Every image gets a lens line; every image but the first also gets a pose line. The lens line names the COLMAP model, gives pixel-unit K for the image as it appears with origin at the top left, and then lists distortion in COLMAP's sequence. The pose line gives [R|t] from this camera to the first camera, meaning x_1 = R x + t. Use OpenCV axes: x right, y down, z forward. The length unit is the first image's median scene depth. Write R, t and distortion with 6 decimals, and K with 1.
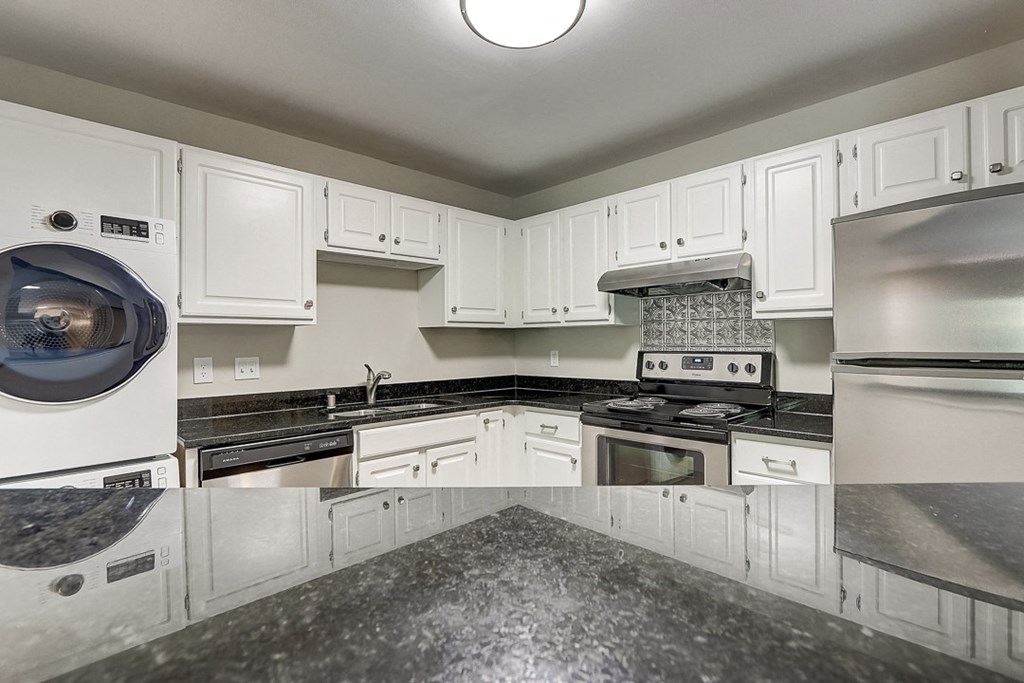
lens RADIAL K [[469.9, 0, 509.0], [0, 469.9, 340.9], [0, 0, 1]] dist [-0.010228, 0.000883]
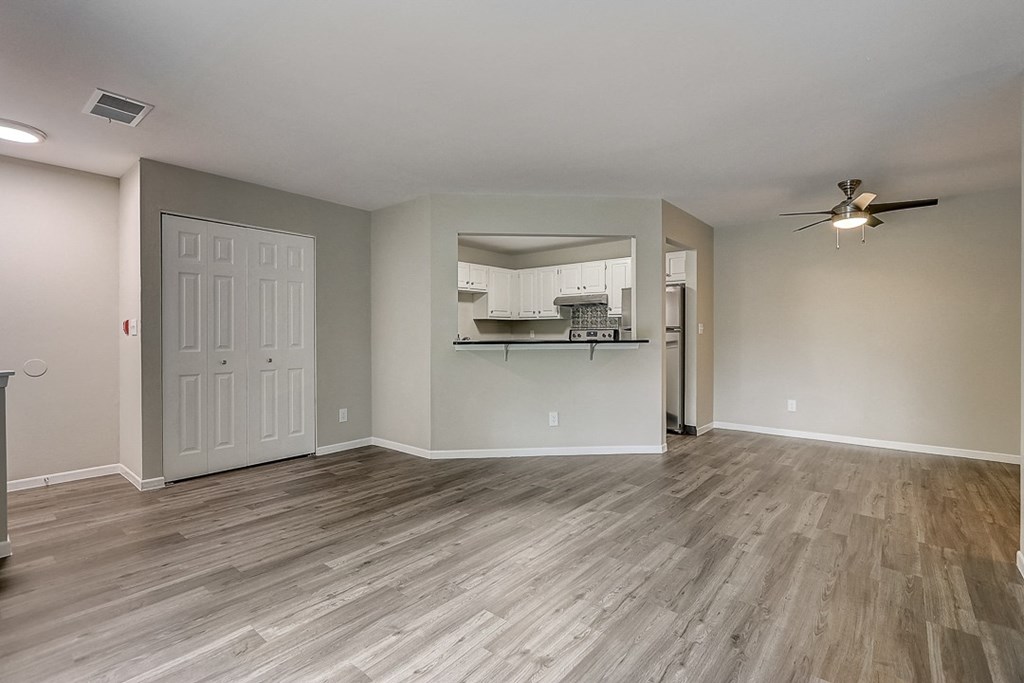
lens RADIAL K [[469.9, 0, 507.7], [0, 469.9, 340.5], [0, 0, 1]] dist [-0.010228, 0.000883]
pose [[0.994225, 0.003983, 0.107244, -0.314640], [-0.005421, 0.999899, 0.013121, 0.050242], [-0.107181, -0.013627, 0.994146, -1.438227]]
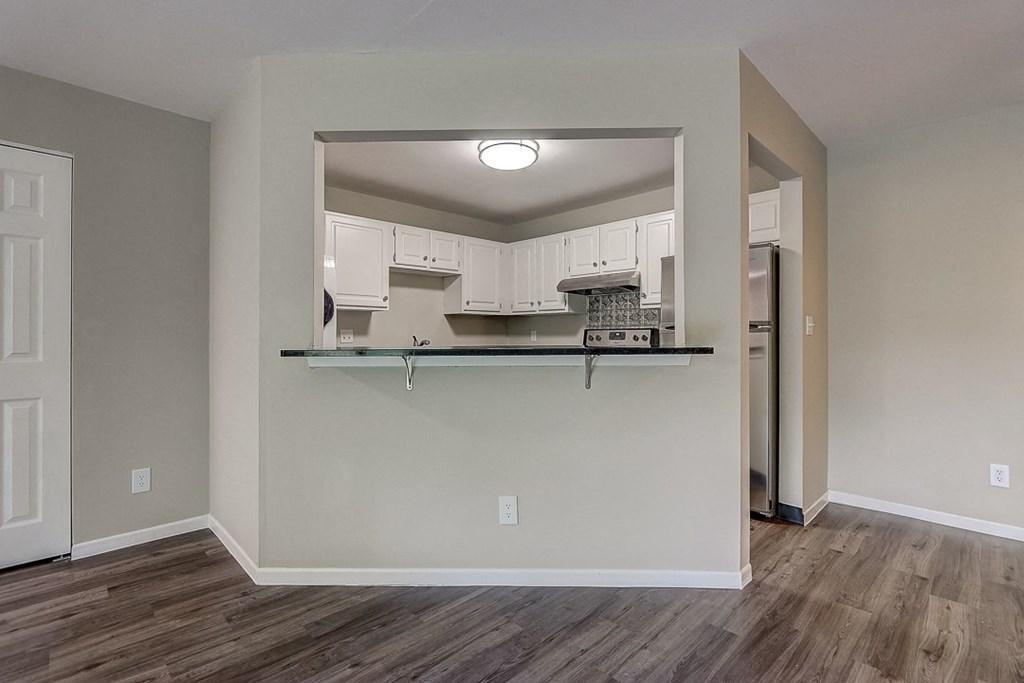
lens RADIAL K [[469.9, 0, 509.2], [0, 469.9, 338.3], [0, 0, 1]] dist [-0.010228, 0.000883]
pose [[0.999970, 0.006136, 0.004795, 0.015962], [-0.006150, 0.999977, 0.002963, 0.052263], [-0.004776, -0.002993, 0.999984, -0.624284]]
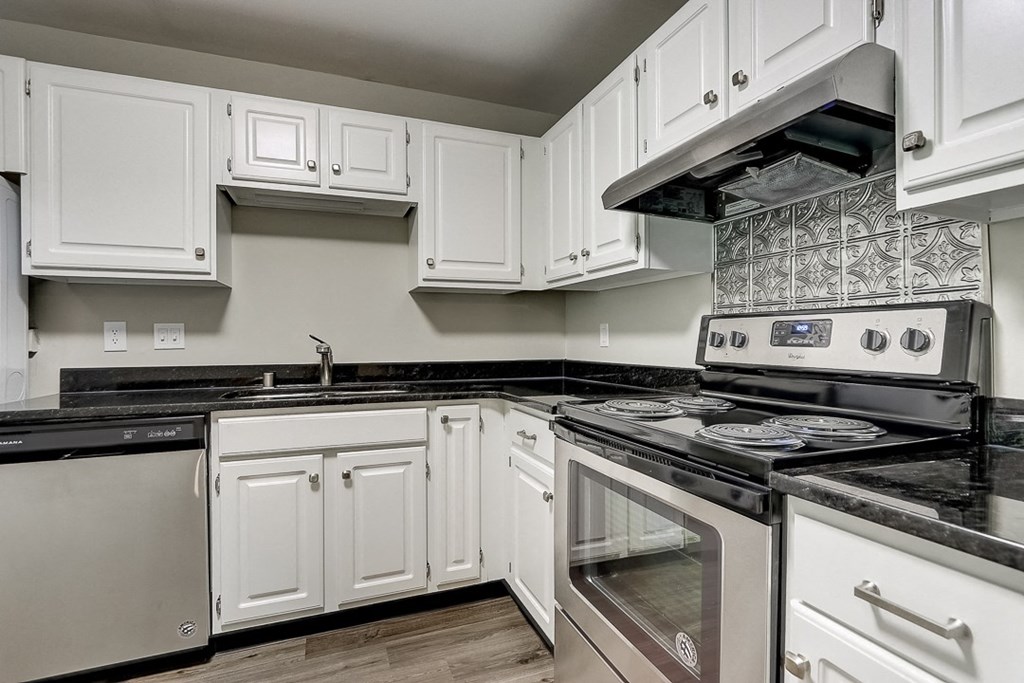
lens RADIAL K [[469.9, 0, 506.9], [0, 469.9, 339.1], [0, 0, 1]] dist [-0.010228, 0.000883]
pose [[0.918428, 0.006409, -0.395537, 0.306505], [-0.003137, 0.999955, 0.008920, 0.049003], [0.395576, -0.006952, 0.918407, 0.416225]]
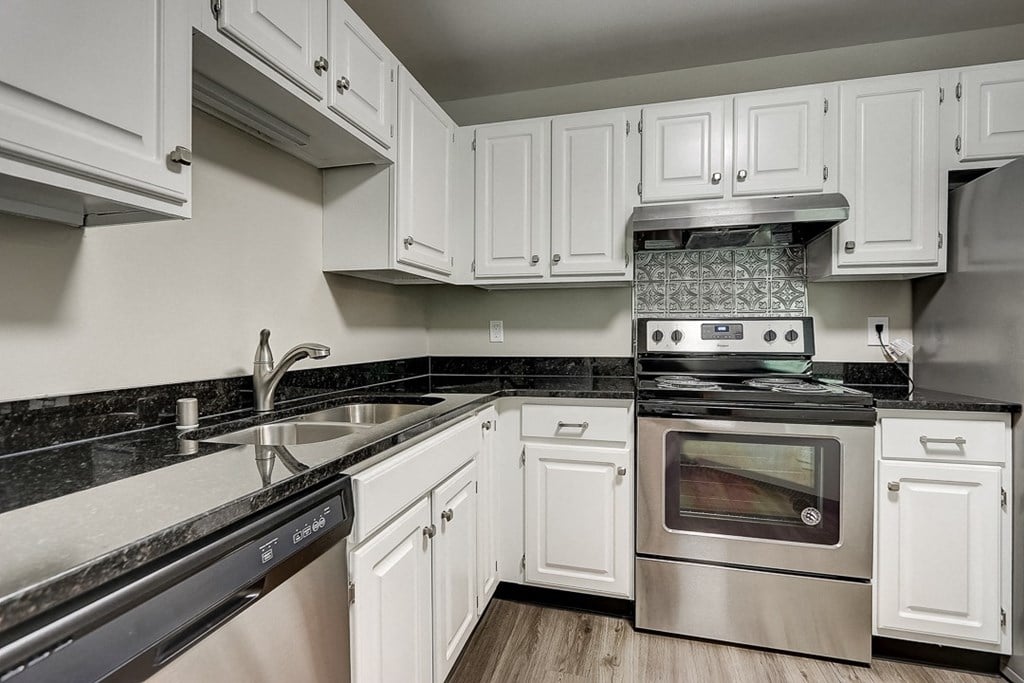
lens RADIAL K [[469.9, 0, 508.7], [0, 469.9, 337.0], [0, 0, 1]] dist [-0.010228, 0.000883]
pose [[0.862071, 0.002359, 0.506783, -0.335457], [-0.008262, 0.999922, 0.009400, 0.051332], [-0.506721, -0.012291, 0.862022, 0.467991]]
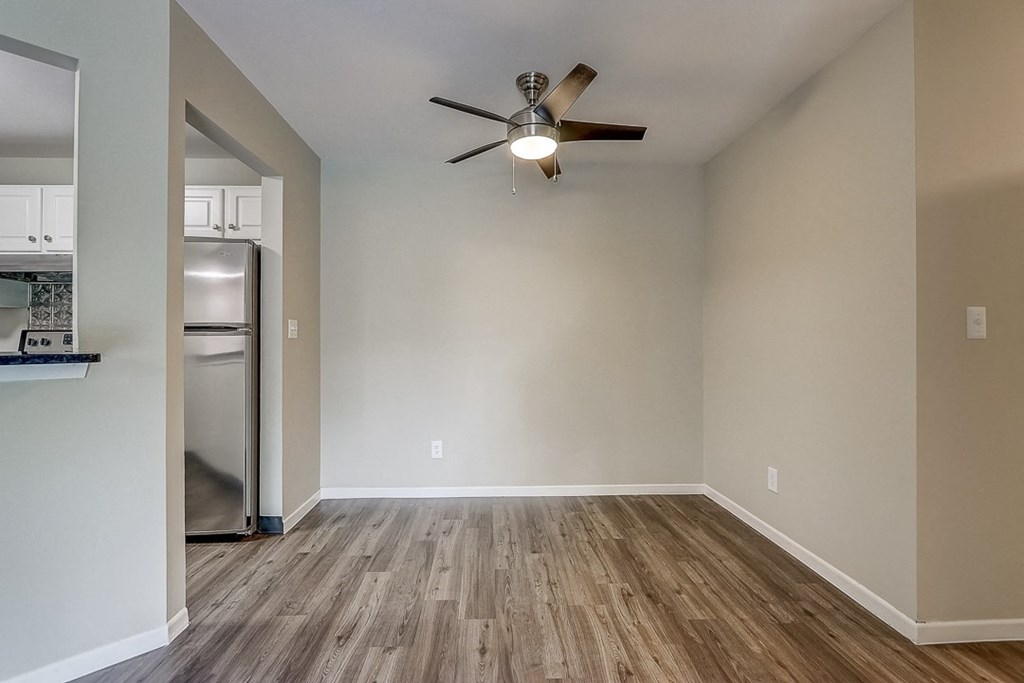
lens RADIAL K [[469.9, 0, 499.7], [0, 469.9, 339.2], [0, 0, 1]] dist [-0.010228, 0.000883]
pose [[0.669664, 0.009138, 0.742608, 0.232991], [-0.003657, 0.999953, -0.009007, 0.053039], [-0.742655, 0.003316, 0.669666, -0.619287]]
